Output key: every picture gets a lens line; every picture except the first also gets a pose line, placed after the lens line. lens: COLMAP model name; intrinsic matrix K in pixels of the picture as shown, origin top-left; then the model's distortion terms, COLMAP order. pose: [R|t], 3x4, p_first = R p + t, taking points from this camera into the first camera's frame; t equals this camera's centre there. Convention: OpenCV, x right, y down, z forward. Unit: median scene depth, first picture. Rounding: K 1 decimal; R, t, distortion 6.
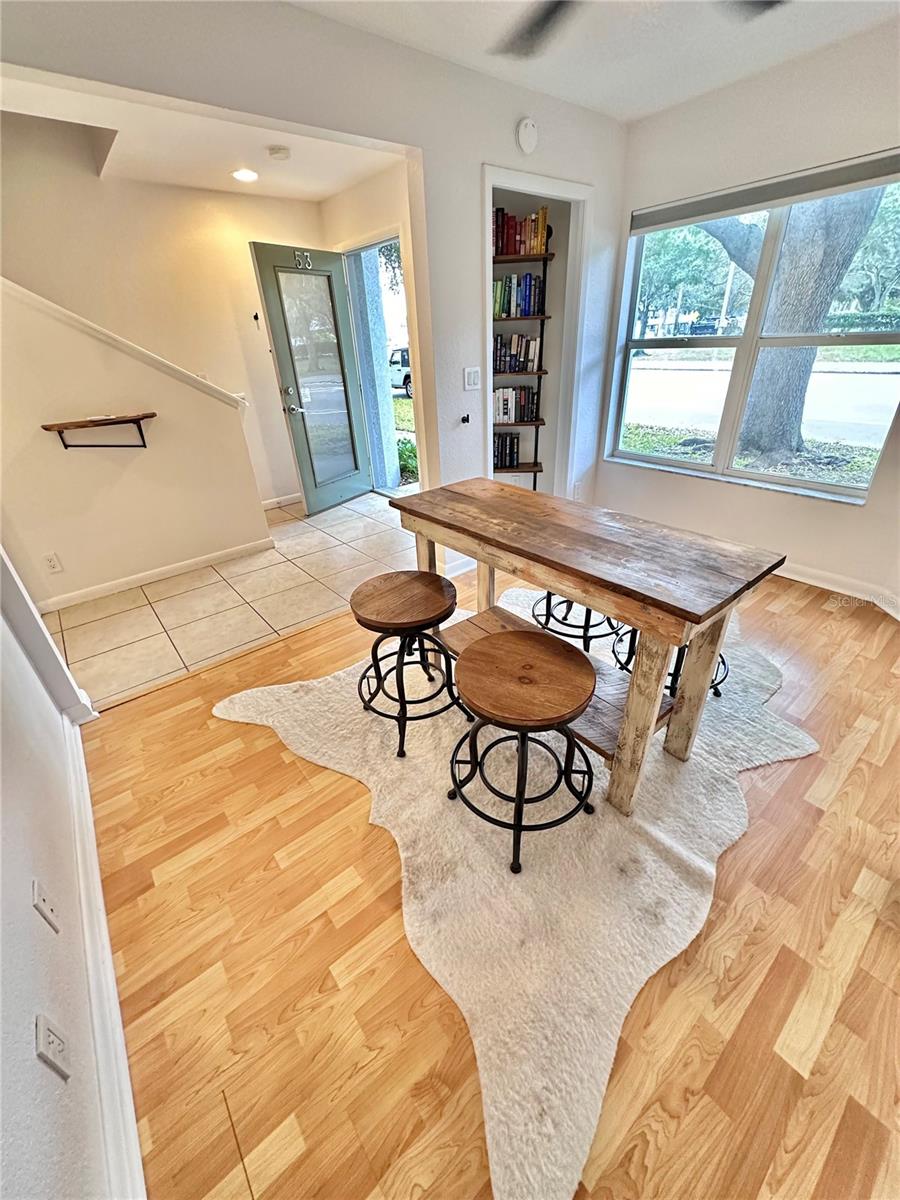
lens RADIAL K [[477.2, 0, 449.4], [0, 477.2, 595.3], [0, 0, 1]] dist [-0.011239, -0.000039]
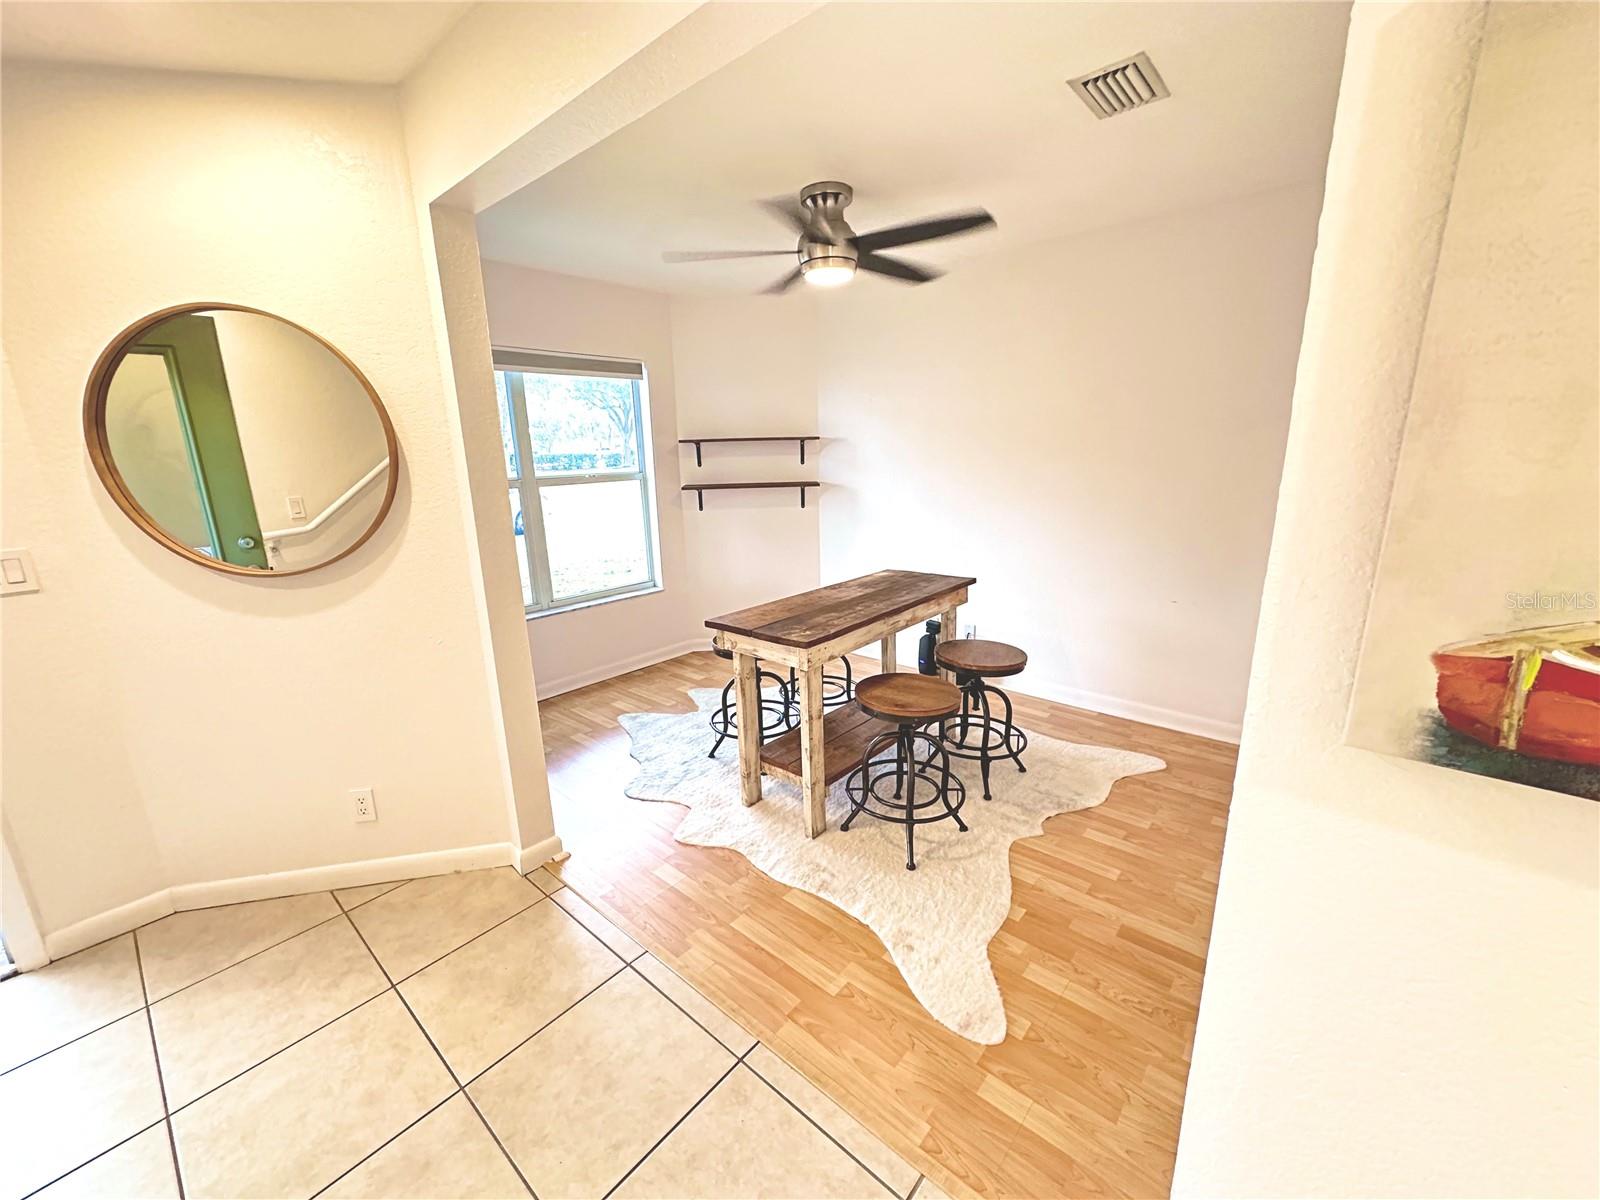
lens RADIAL K [[635.2, 0, 800.6], [0, 635.2, 598.8], [0, 0, 1]] dist [-0.000715, 0.000021]
pose [[-0.172065, -0.179134, 0.968661, -1.217407], [0.497540, 0.832883, 0.242403, -0.553168], [-0.850204, 0.523657, -0.054184, 1.073967]]
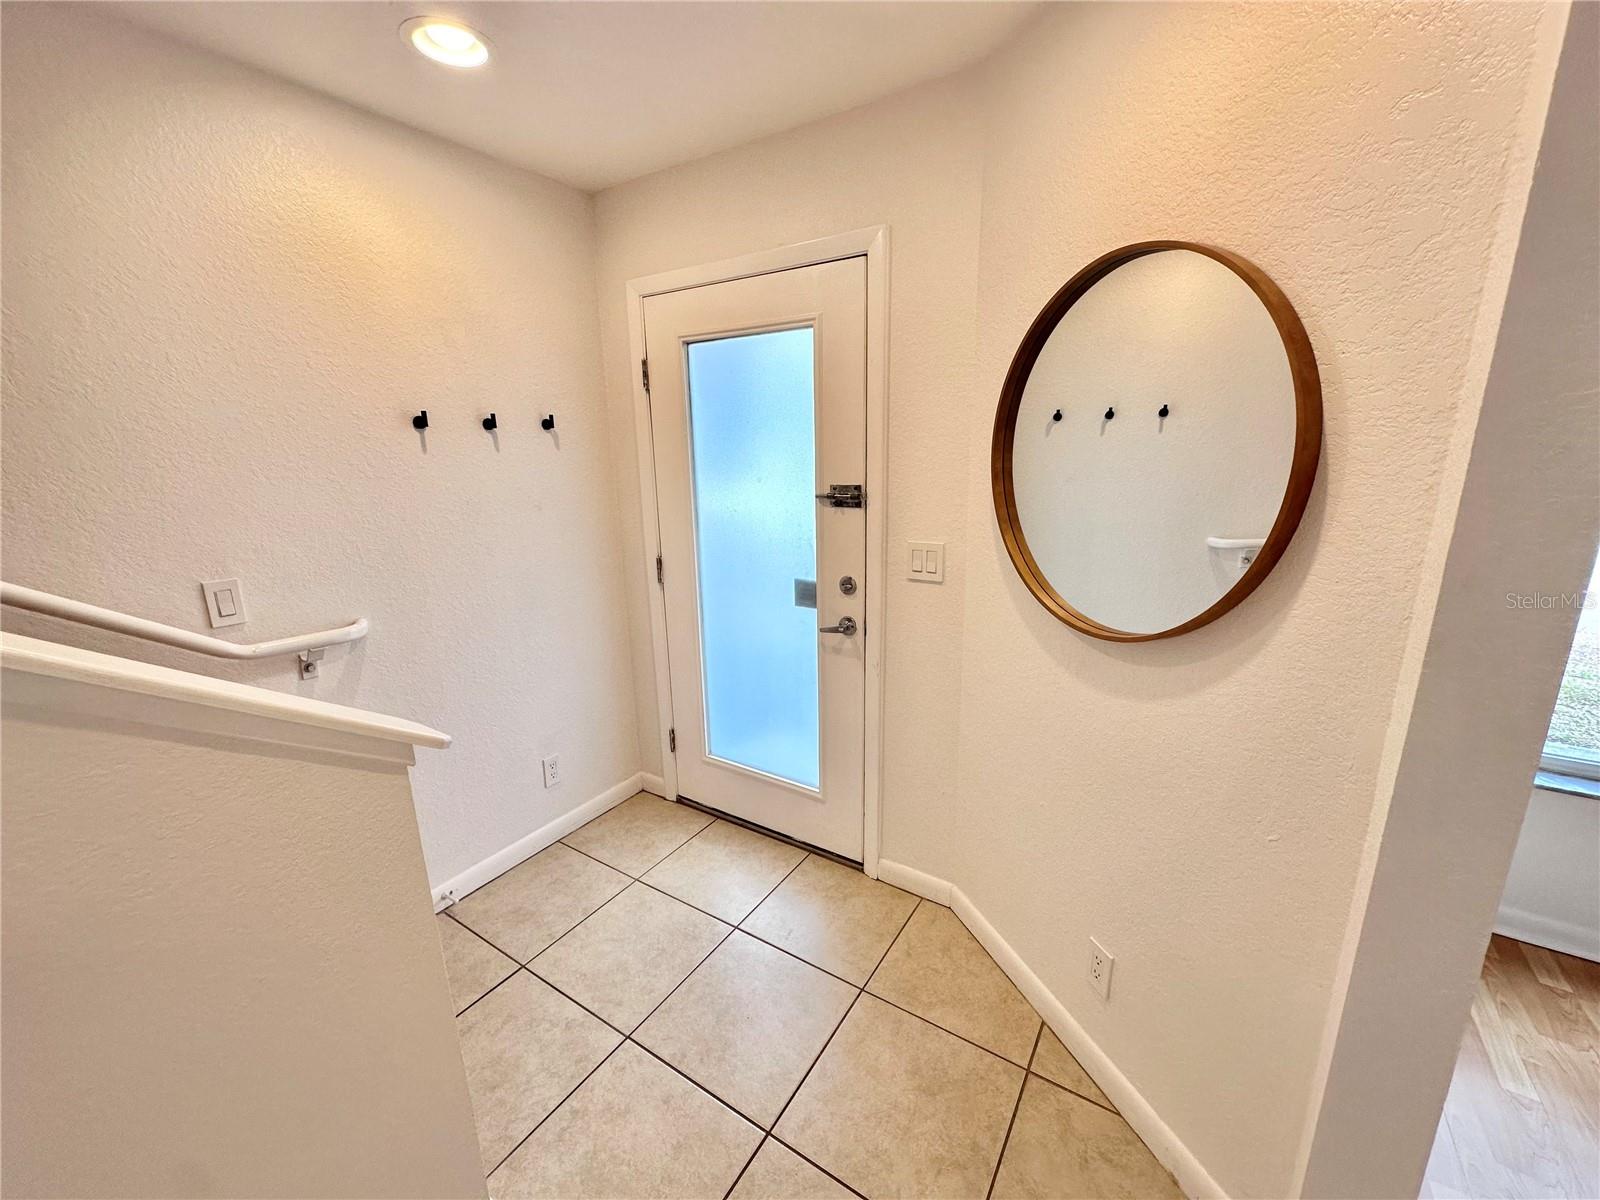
lens RADIAL K [[635.2, 0, 800.6], [0, 635.2, 598.8], [0, 0, 1]] dist [-0.000715, 0.000021]
pose [[0.951240, -0.043384, 0.305385, -0.606345], [0.121444, 0.962769, -0.241511, -0.660034], [-0.283538, 0.266822, 0.921093, 1.125062]]
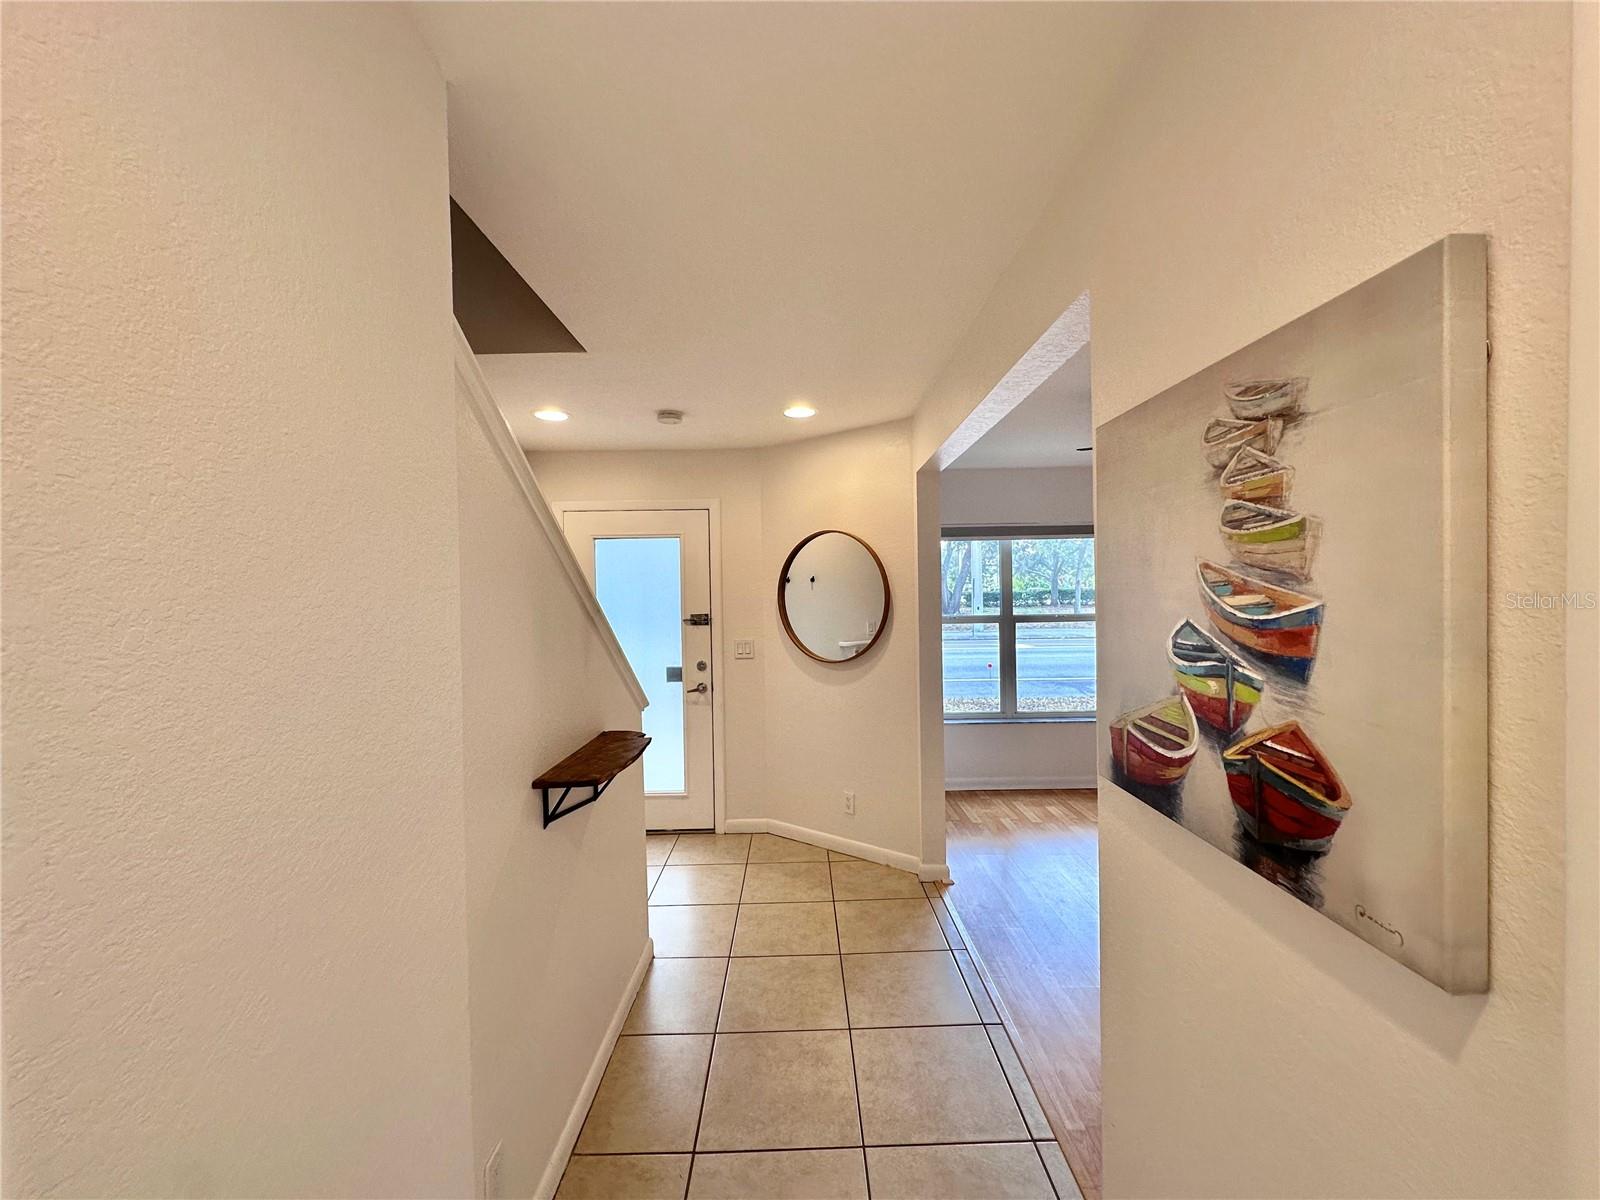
lens RADIAL K [[635.2, 0, 800.6], [0, 635.2, 598.8], [0, 0, 1]] dist [-0.000715, 0.000021]
pose [[0.625151, 0.029244, 0.779955, -1.670402], [0.359727, 0.876038, -0.321176, -0.327790], [-0.692663, 0.481354, 0.537137, 0.628367]]
